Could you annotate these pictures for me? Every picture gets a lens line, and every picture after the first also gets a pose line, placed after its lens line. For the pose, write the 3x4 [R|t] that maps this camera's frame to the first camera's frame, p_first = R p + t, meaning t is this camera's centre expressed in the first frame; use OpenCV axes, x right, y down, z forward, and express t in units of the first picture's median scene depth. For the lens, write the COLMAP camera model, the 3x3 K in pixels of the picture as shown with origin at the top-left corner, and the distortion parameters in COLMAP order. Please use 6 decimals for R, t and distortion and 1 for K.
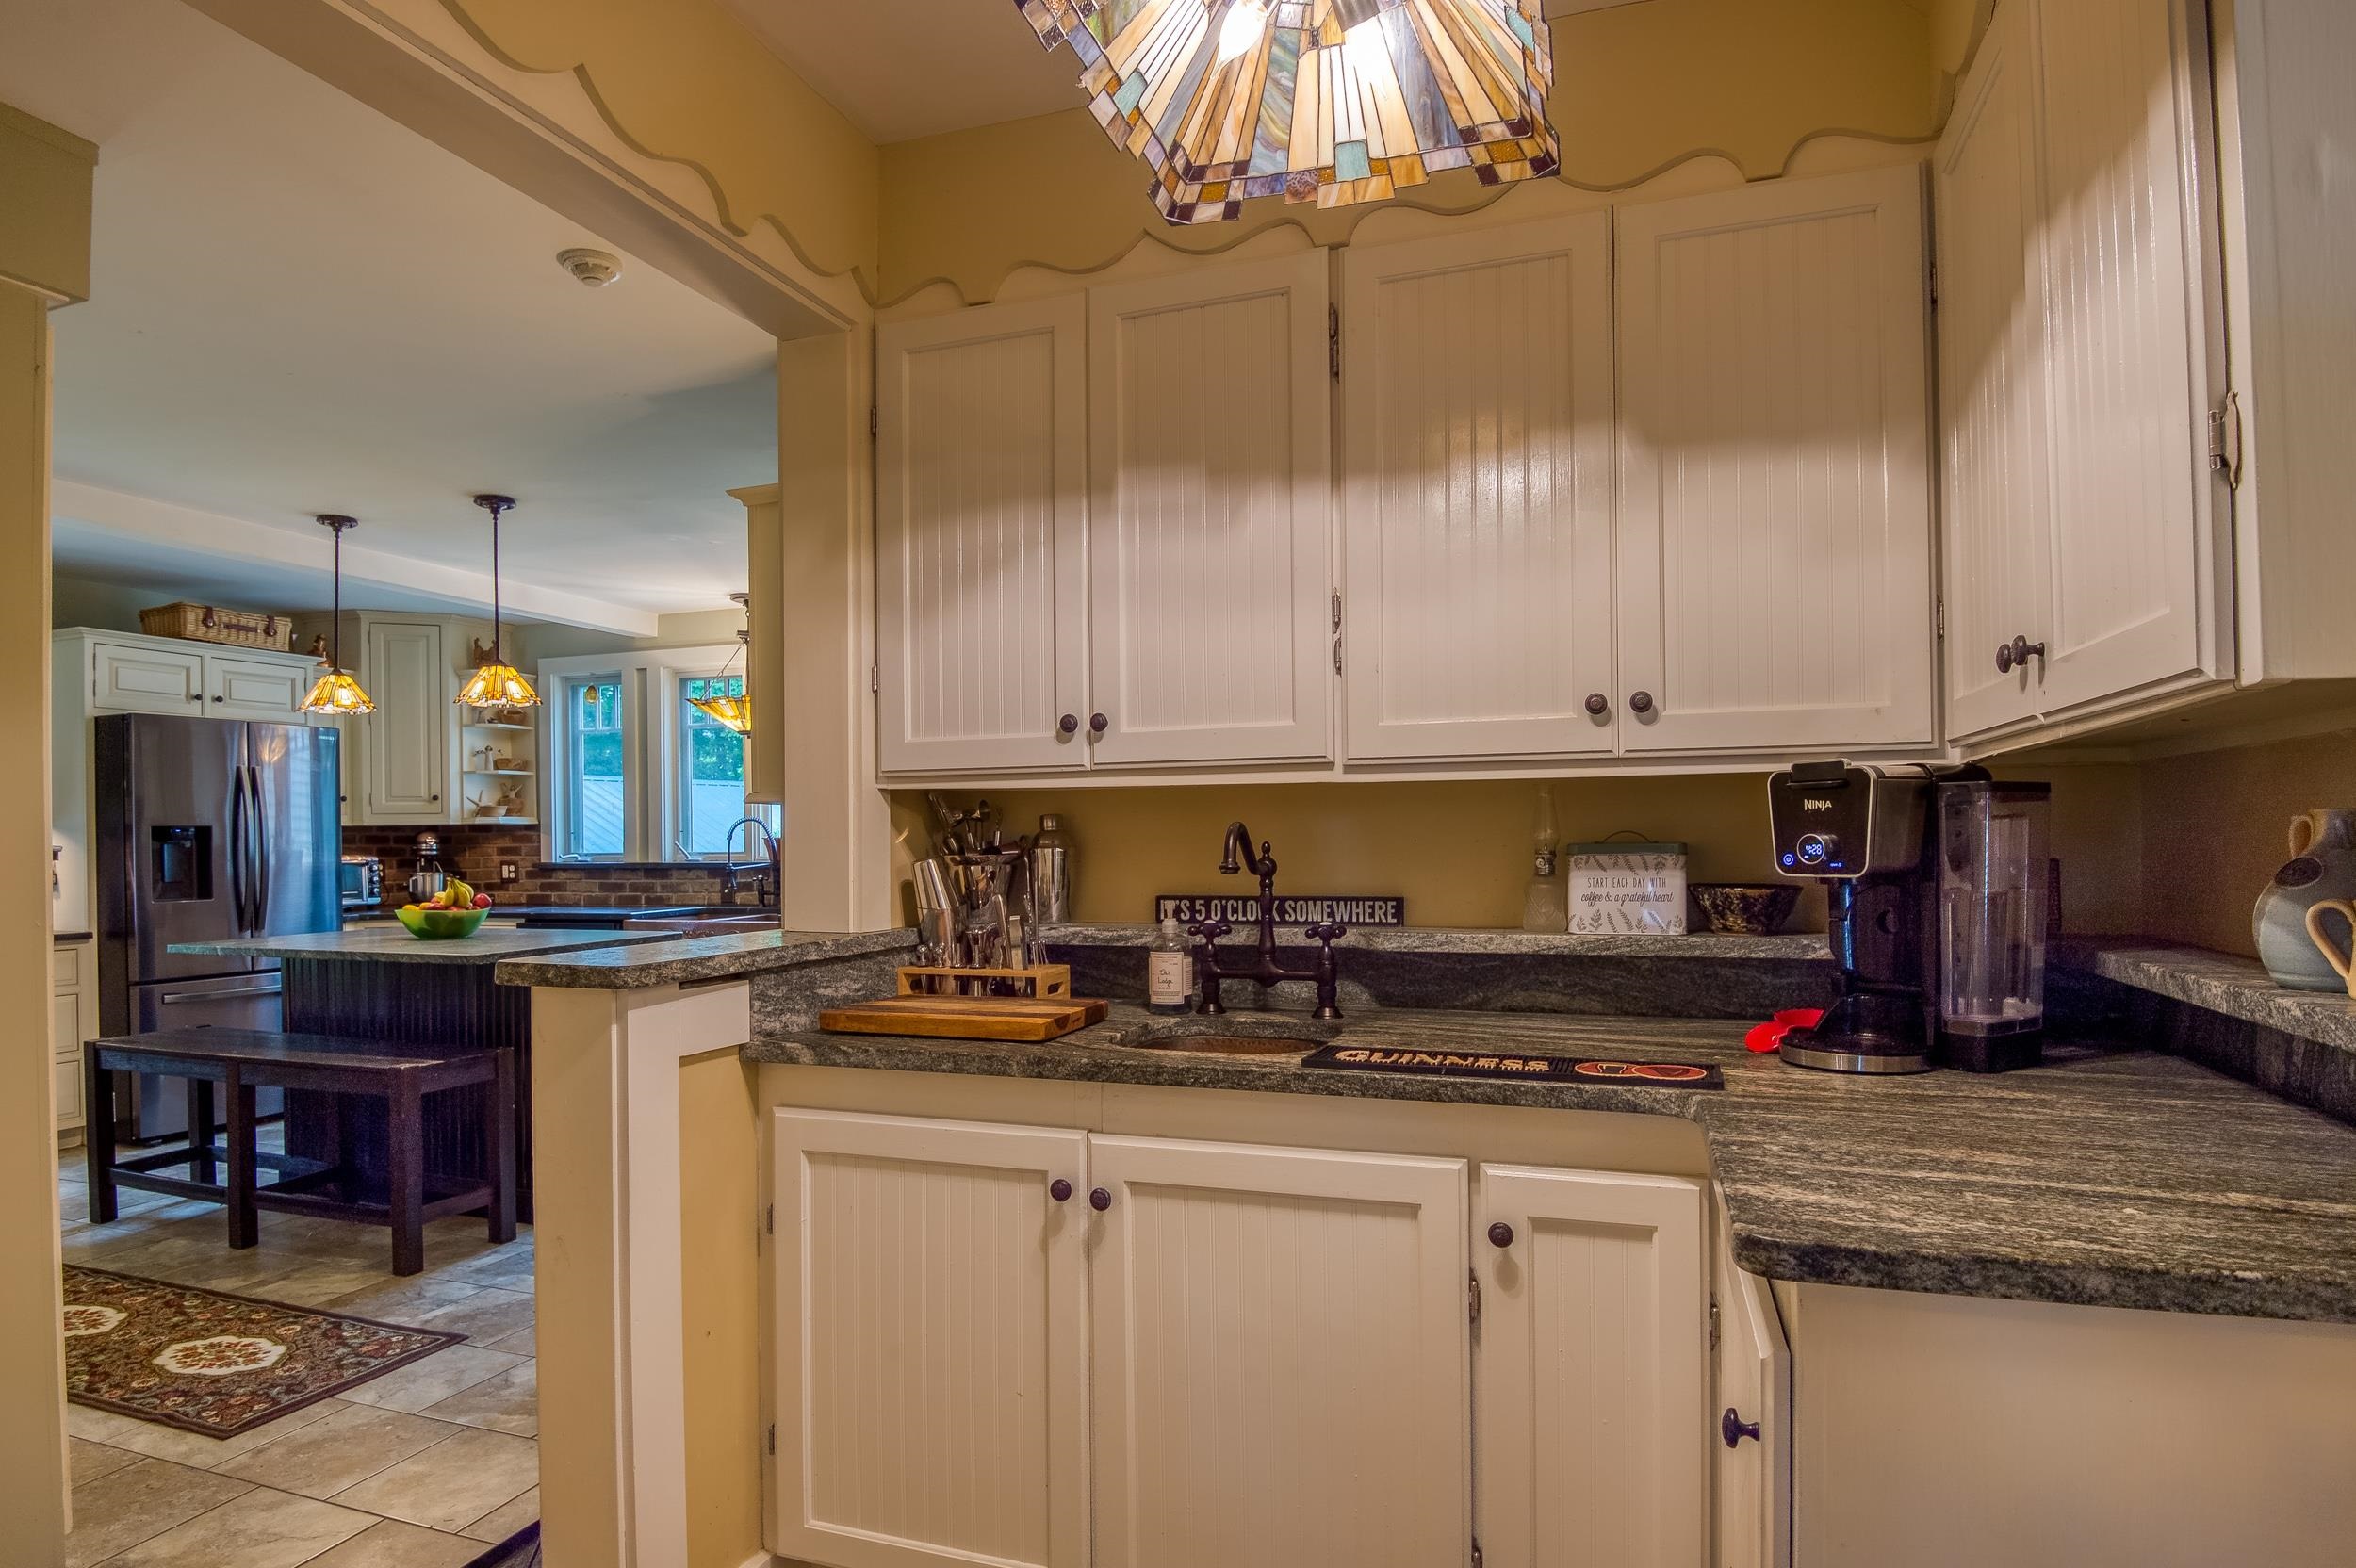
lens RADIAL K [[1254.0, 0, 1183.6], [0, 1254.0, 824.4], [0, 0, 1]] dist [-0.000258, -0.030843]
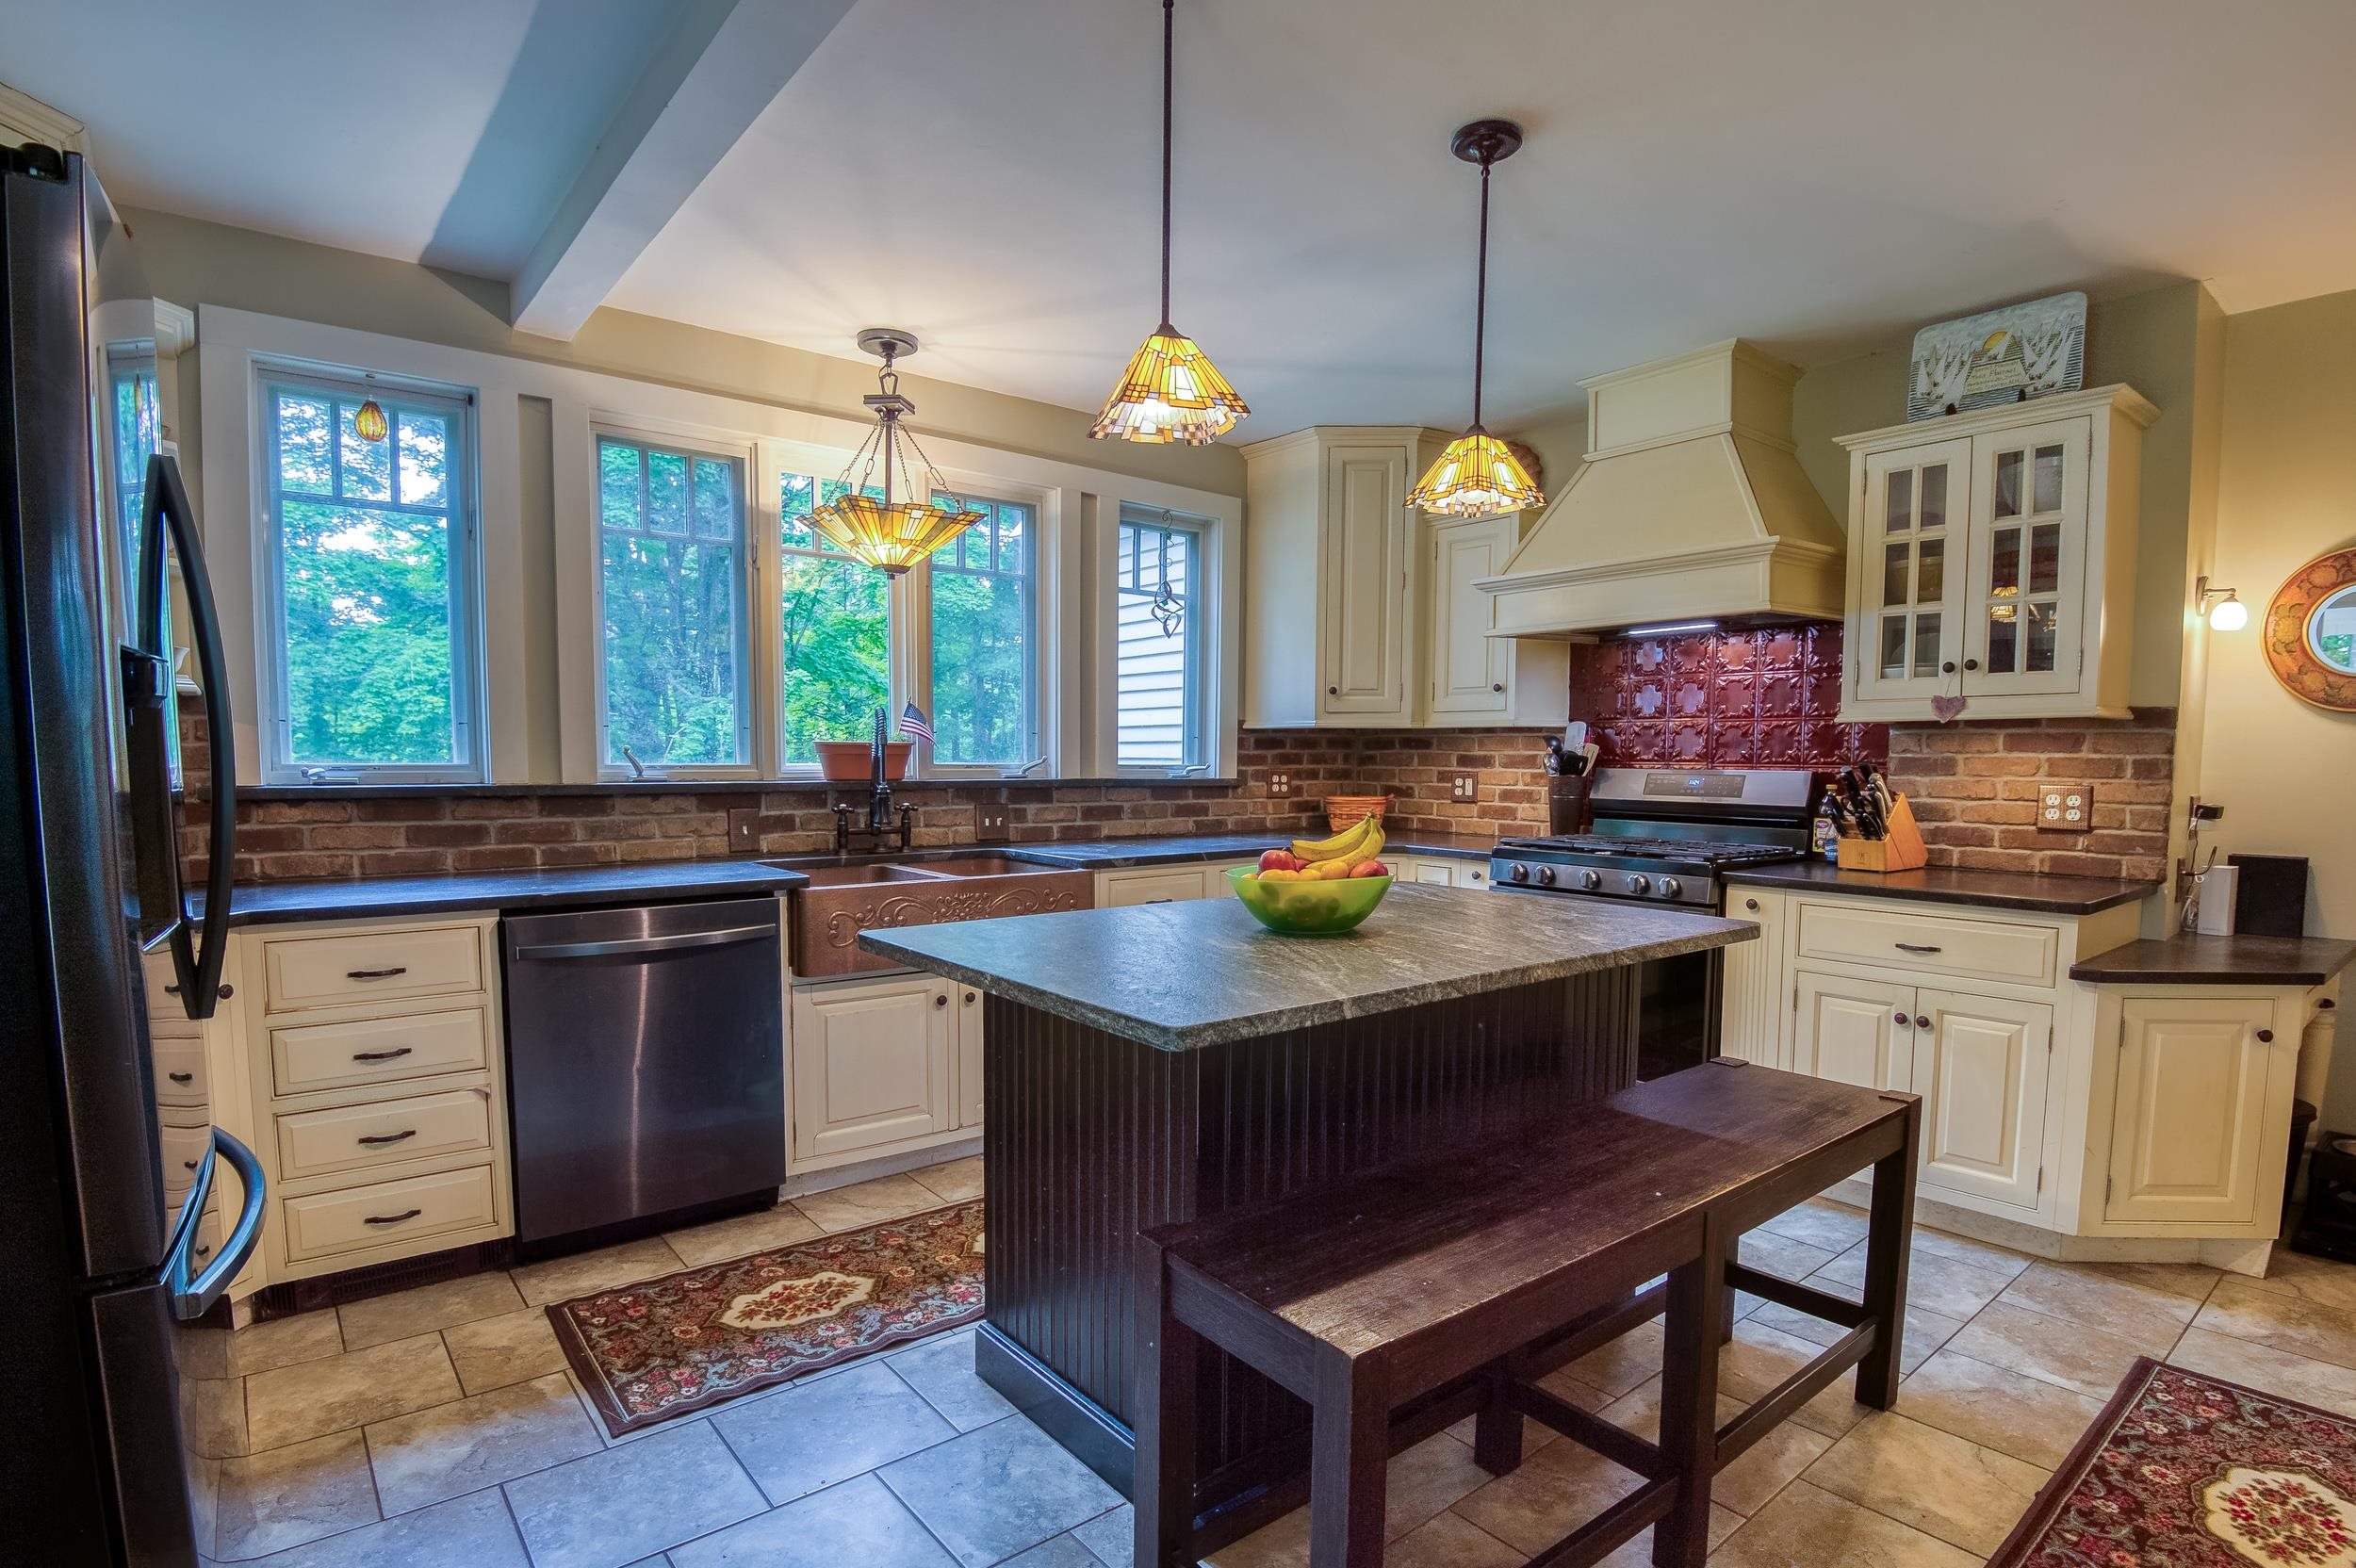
lens RADIAL K [[1175.6, 0, 1188.4], [0, 1175.6, 836.2], [0, 0, 1]] dist [-0.022322, 0.000234]
pose [[0.526420, -0.044662, 0.849051, -0.707630], [-0.022727, 0.997523, 0.066563, 0.014058], [-0.849921, -0.054337, 0.524102, 0.531938]]
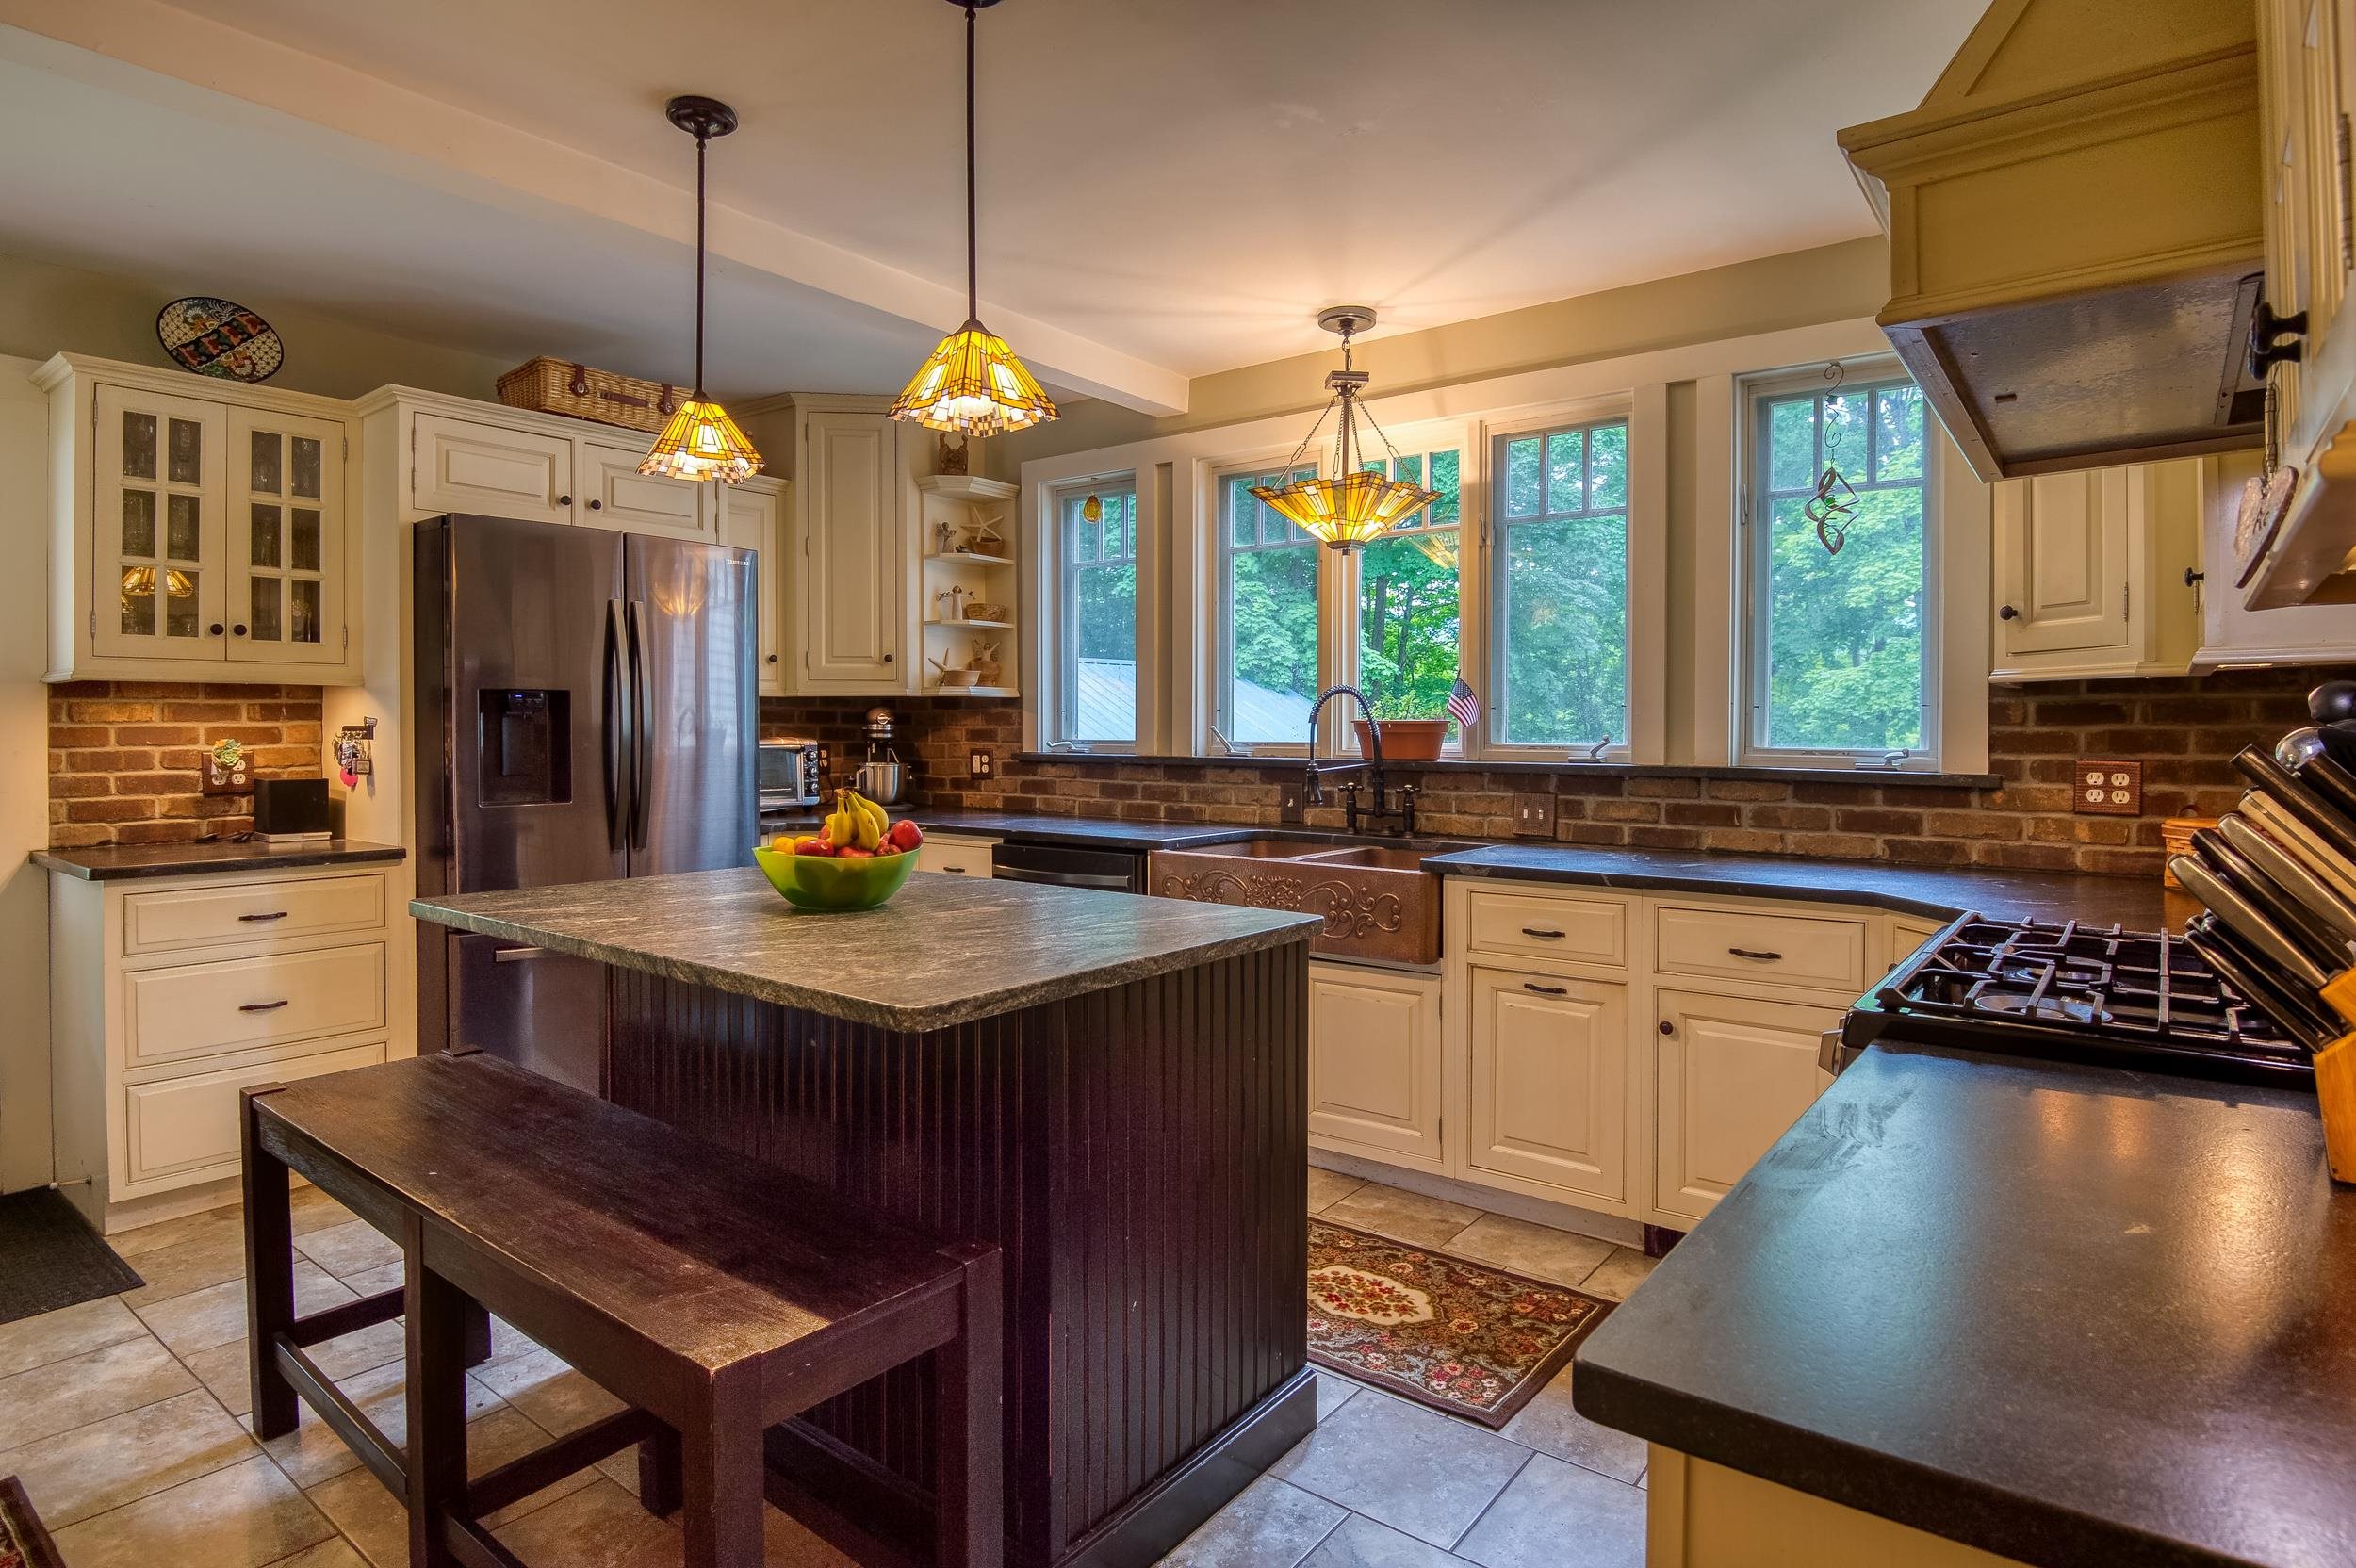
lens RADIAL K [[1257.3, 0, 1187.3], [0, 1257.3, 737.4], [0, 0, 1]] dist [-0.003856, -0.000730]
pose [[0.946724, 0.017568, -0.321566, -0.207493], [-0.011866, 0.999736, 0.019683, 0.007426], [0.321827, -0.014819, 0.946683, 0.376709]]
